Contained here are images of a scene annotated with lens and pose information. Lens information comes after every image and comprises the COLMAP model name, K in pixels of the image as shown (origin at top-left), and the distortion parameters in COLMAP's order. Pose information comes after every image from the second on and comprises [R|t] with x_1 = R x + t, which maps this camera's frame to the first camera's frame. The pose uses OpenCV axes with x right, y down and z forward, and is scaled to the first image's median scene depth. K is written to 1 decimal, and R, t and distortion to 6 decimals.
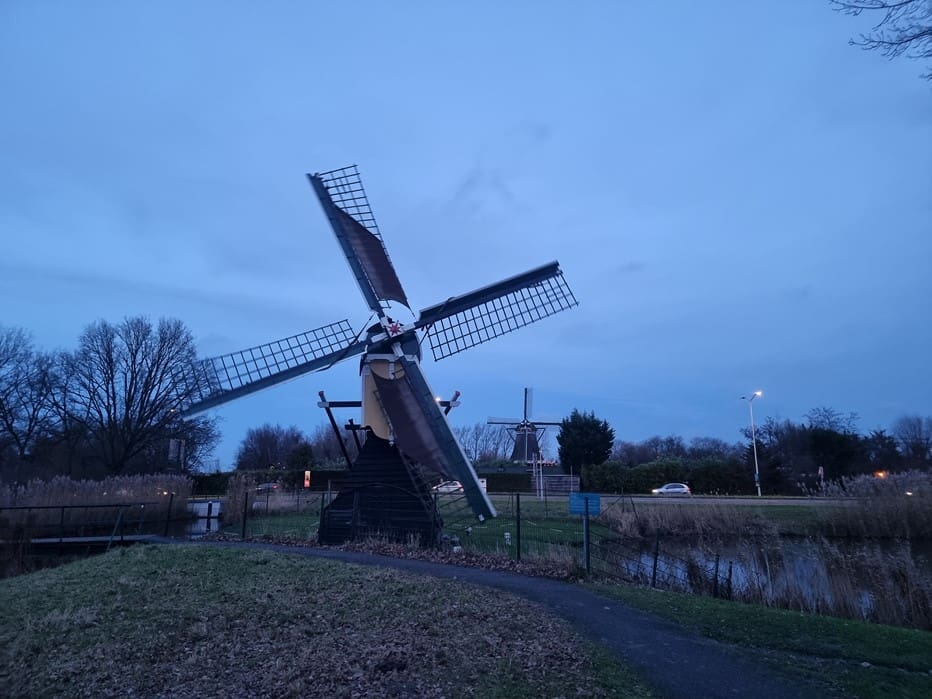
lens RADIAL K [[658.2, 0, 472.2], [0, 658.2, 334.5], [0, 0, 1]] dist [0.102285, -0.088801]
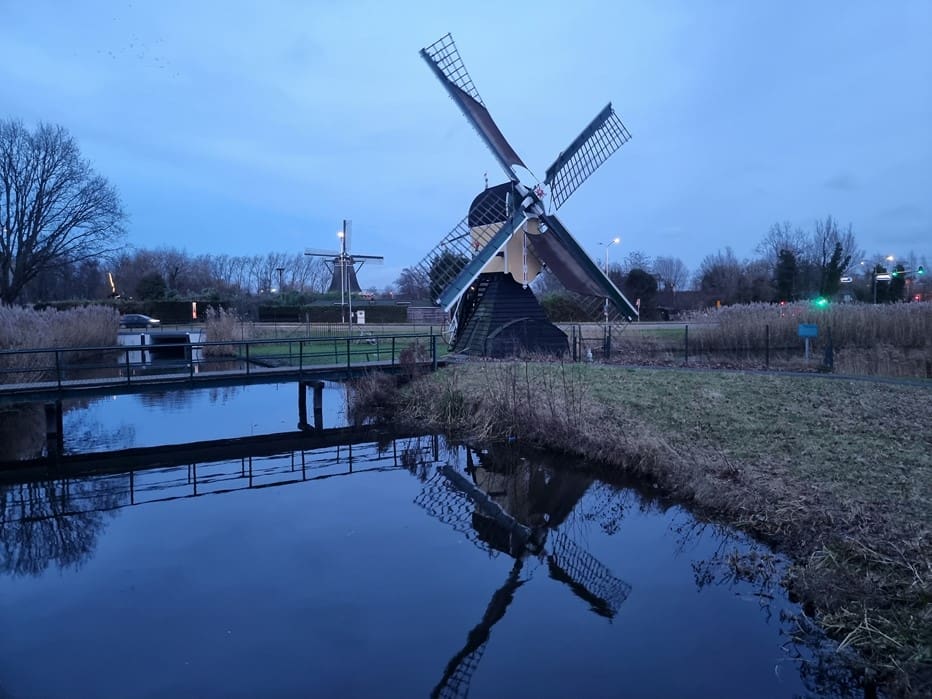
lens RADIAL K [[661.7, 0, 473.7], [0, 661.7, 330.4], [0, 0, 1]] dist [0.103062, -0.099551]
pose [[0.933133, -0.013263, 0.359287, -0.585987], [-0.075406, 0.969874, 0.231645, -0.031369], [-0.351535, -0.243247, 0.904021, -0.091258]]
